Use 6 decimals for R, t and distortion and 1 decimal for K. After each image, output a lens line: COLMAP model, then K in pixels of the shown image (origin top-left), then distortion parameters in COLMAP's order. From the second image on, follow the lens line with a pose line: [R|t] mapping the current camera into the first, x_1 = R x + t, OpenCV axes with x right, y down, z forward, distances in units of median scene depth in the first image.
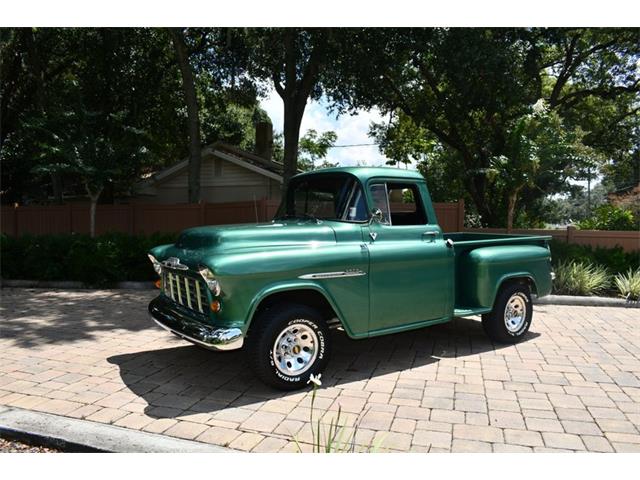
lens RADIAL K [[474.3, 0, 321.9], [0, 474.3, 237.2], [0, 0, 1]] dist [-0.073405, 0.001235]
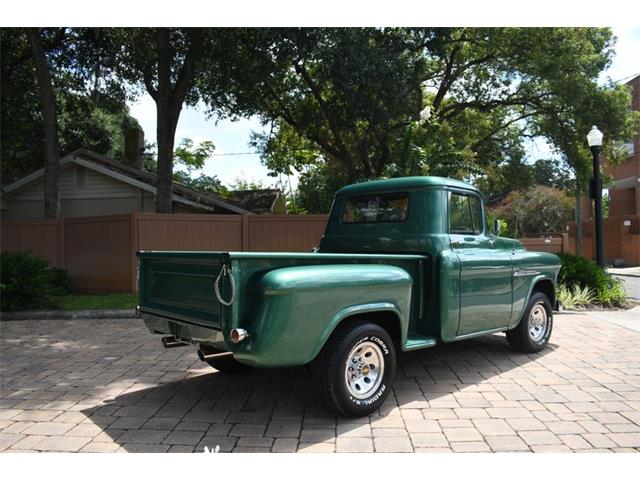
lens RADIAL K [[489.1, 0, 316.7], [0, 489.1, 240.2], [0, 0, 1]] dist [-0.091892, 0.010657]
pose [[0.972056, -0.021025, 0.233804, -0.002304], [0.026912, 0.999395, -0.022017, 0.000866], [-0.233200, 0.027694, 0.972034, 0.031563]]
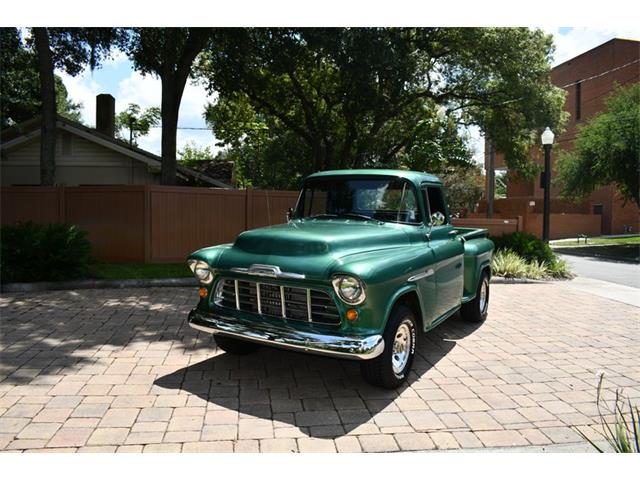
lens RADIAL K [[469.3, 0, 318.3], [0, 469.3, 242.3], [0, 0, 1]] dist [-0.078854, 0.005089]
pose [[0.912011, -0.021631, 0.409596, -0.128743], [-0.000642, 0.998532, 0.054163, -0.011005], [-0.410166, -0.049660, 0.910658, 0.027703]]
